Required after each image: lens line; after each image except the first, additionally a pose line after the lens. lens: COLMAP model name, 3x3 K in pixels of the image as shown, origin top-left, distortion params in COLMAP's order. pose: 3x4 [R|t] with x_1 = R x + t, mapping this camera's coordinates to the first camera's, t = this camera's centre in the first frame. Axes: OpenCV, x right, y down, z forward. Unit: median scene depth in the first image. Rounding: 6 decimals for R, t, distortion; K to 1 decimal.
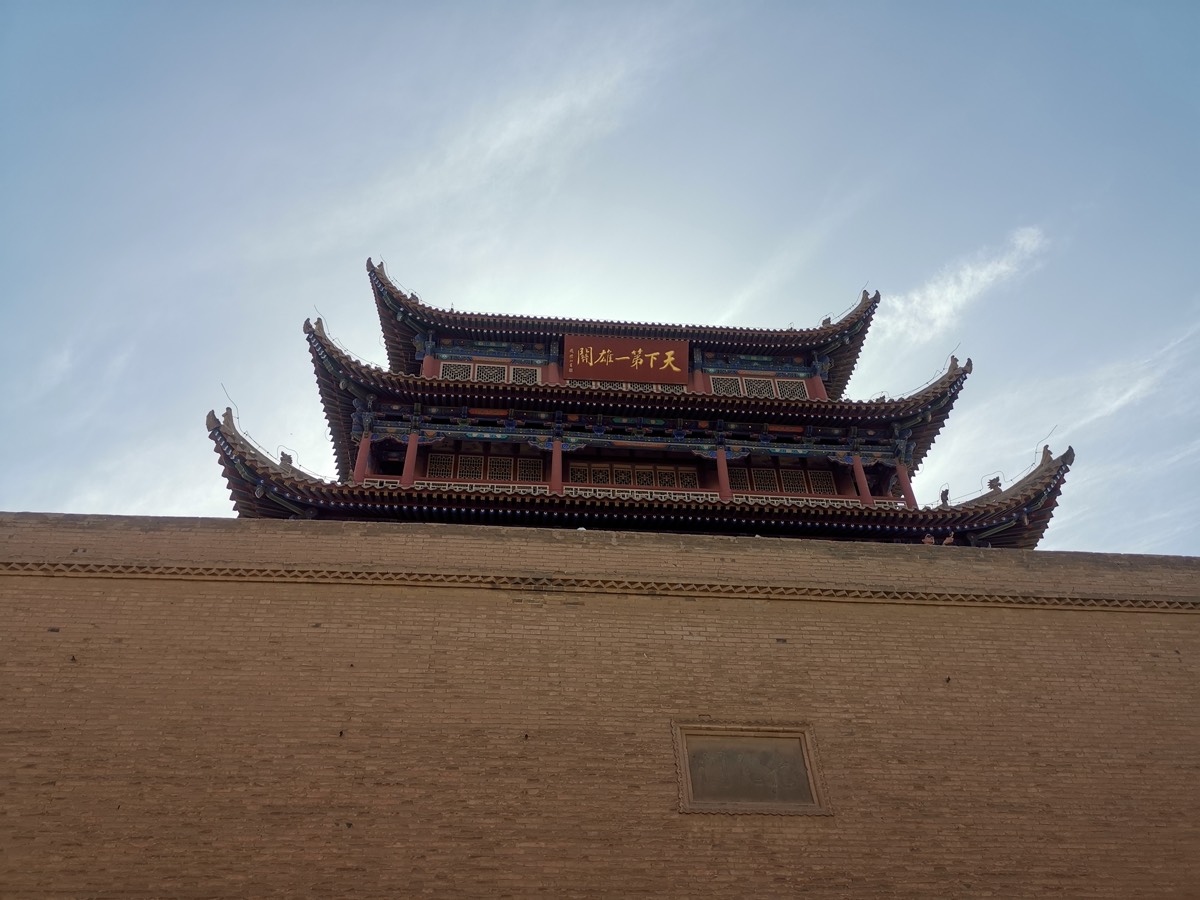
lens RADIAL K [[931.7, 0, 597.7], [0, 931.7, 438.7], [0, 0, 1]] dist [0.051709, -0.050085]
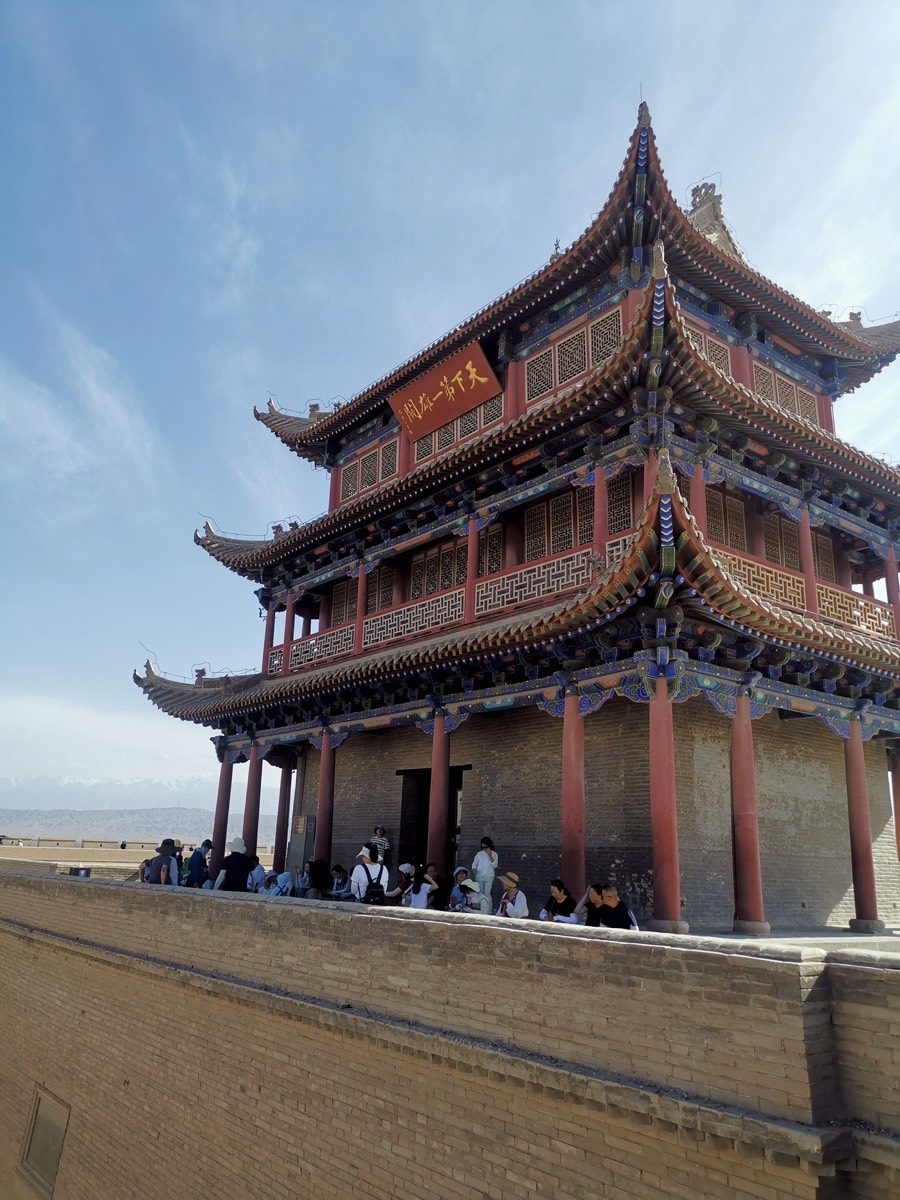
lens RADIAL K [[931.7, 0, 449.8], [0, 931.7, 590.2], [0, 0, 1]] dist [0.051709, -0.050085]
pose [[0.521631, -0.184013, -0.833091, 1.362132], [0.542660, 0.825045, 0.157545, -0.131719], [0.658347, -0.534266, 0.530226, 0.891888]]
